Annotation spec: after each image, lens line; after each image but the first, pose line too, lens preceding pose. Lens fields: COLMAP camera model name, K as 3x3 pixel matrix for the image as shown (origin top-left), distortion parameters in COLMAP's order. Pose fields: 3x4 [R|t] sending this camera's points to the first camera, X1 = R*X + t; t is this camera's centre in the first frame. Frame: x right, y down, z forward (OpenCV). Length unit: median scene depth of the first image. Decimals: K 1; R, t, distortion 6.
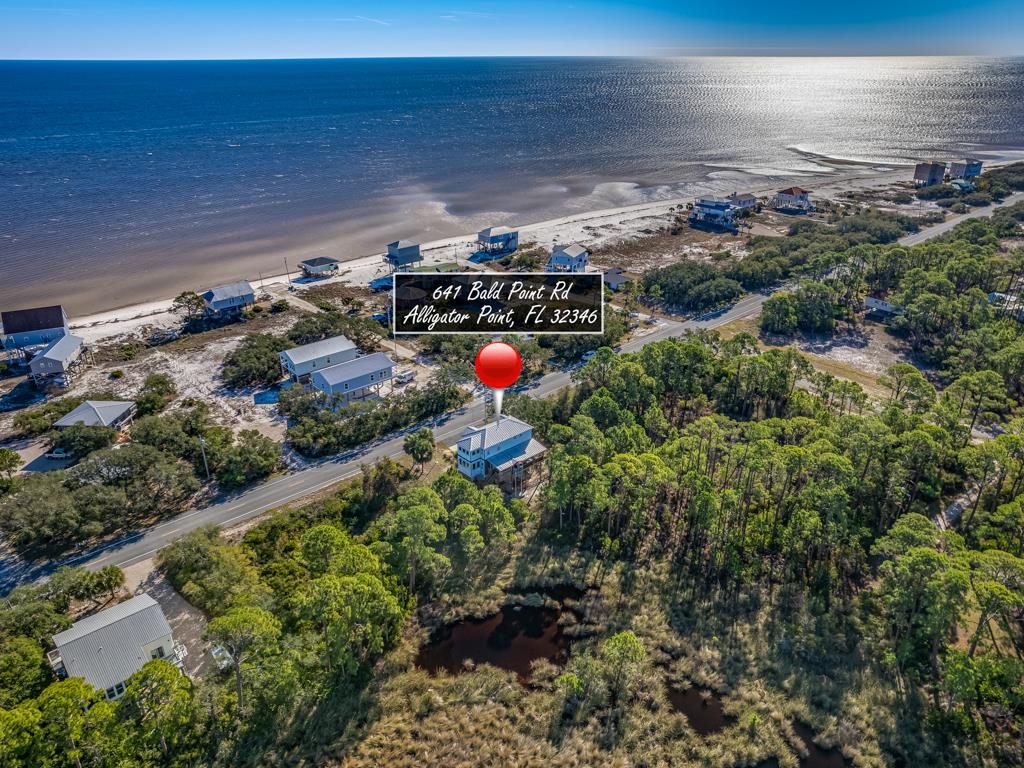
lens RADIAL K [[746.3, 0, 514.7], [0, 746.3, 384.2], [0, 0, 1]] dist [-0.029504, -0.003282]
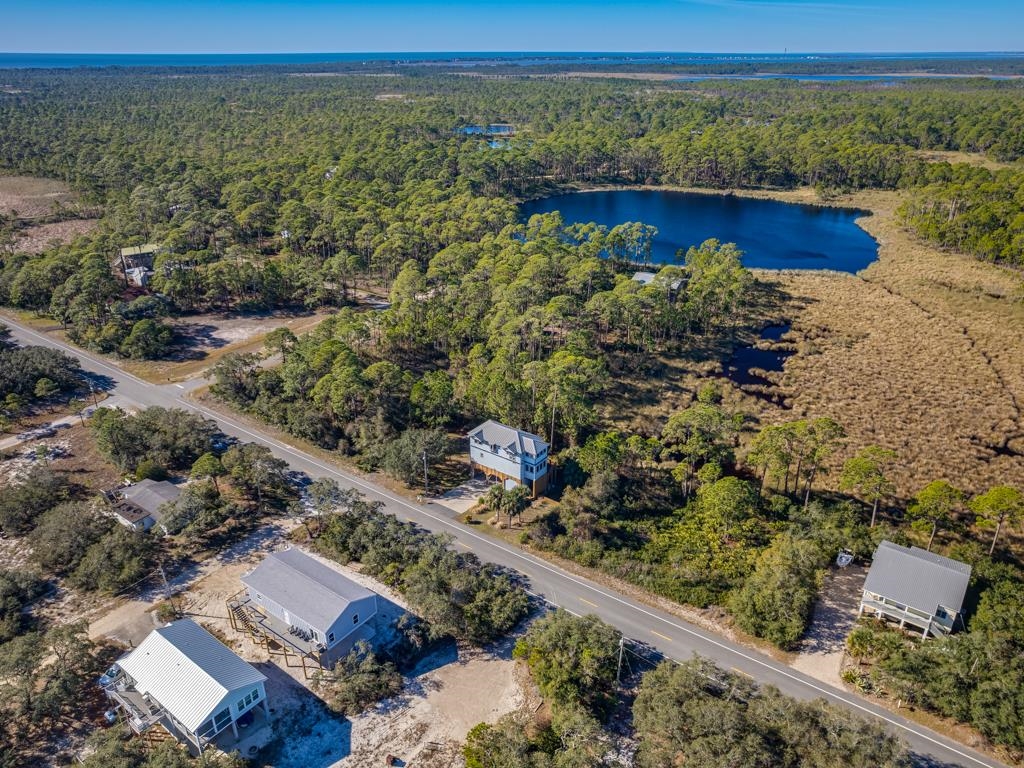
lens RADIAL K [[746.3, 0, 517.3], [0, 746.3, 383.1], [0, 0, 1]] dist [-0.029504, -0.003282]
pose [[-0.201576, -0.400758, 0.893734, -0.609465], [0.418916, 0.789523, 0.448512, -0.291435], [-0.885368, 0.464809, 0.008735, 0.673503]]
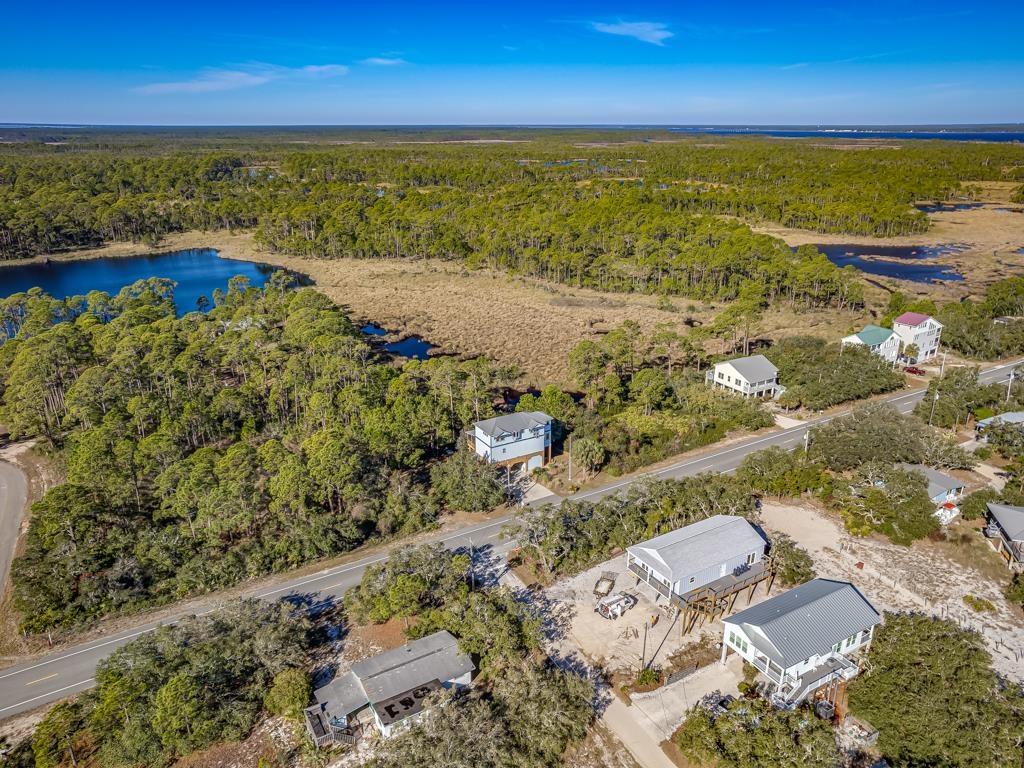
lens RADIAL K [[746.3, 0, 514.0], [0, 746.3, 384.5], [0, 0, 1]] dist [-0.029504, -0.003282]
pose [[-0.981776, -0.061748, 0.179729, -0.146550], [0.082671, 0.712795, 0.696483, -0.471544], [-0.171116, 0.698649, -0.694701, 1.176724]]
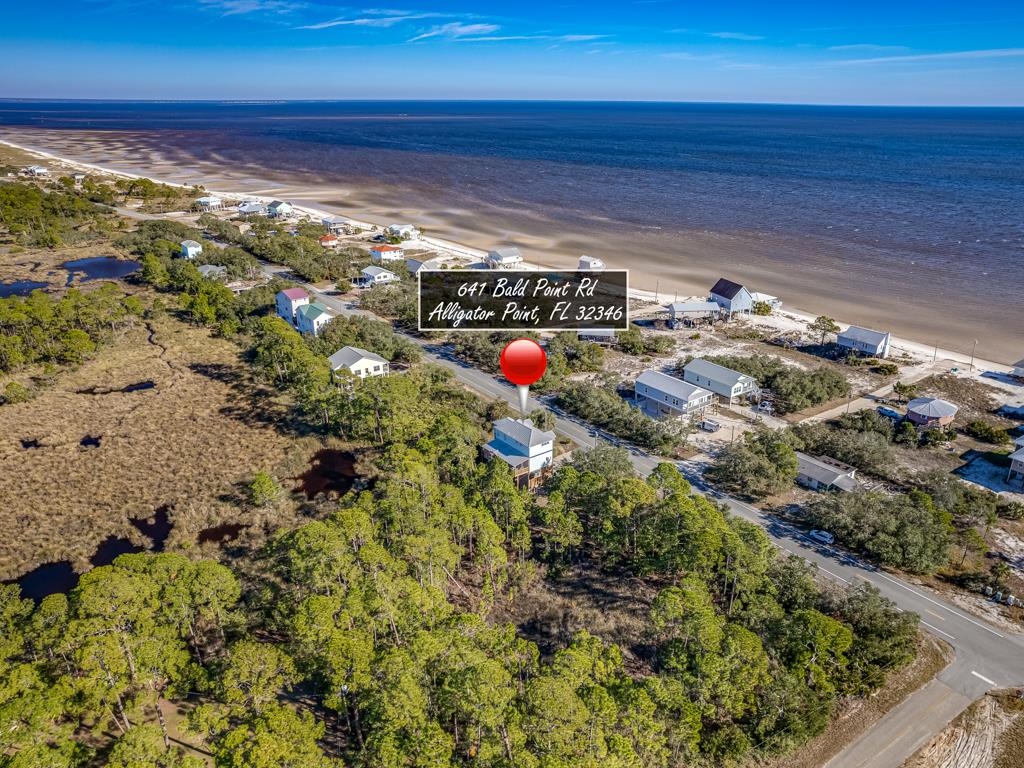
lens RADIAL K [[746.3, 0, 512.1], [0, 746.3, 383.9], [0, 0, 1]] dist [-0.029504, -0.003282]
pose [[-0.098750, 0.367105, -0.924923, 0.688093], [-0.416474, 0.828902, 0.373459, -0.282926], [0.903769, 0.422085, 0.071035, 0.624811]]
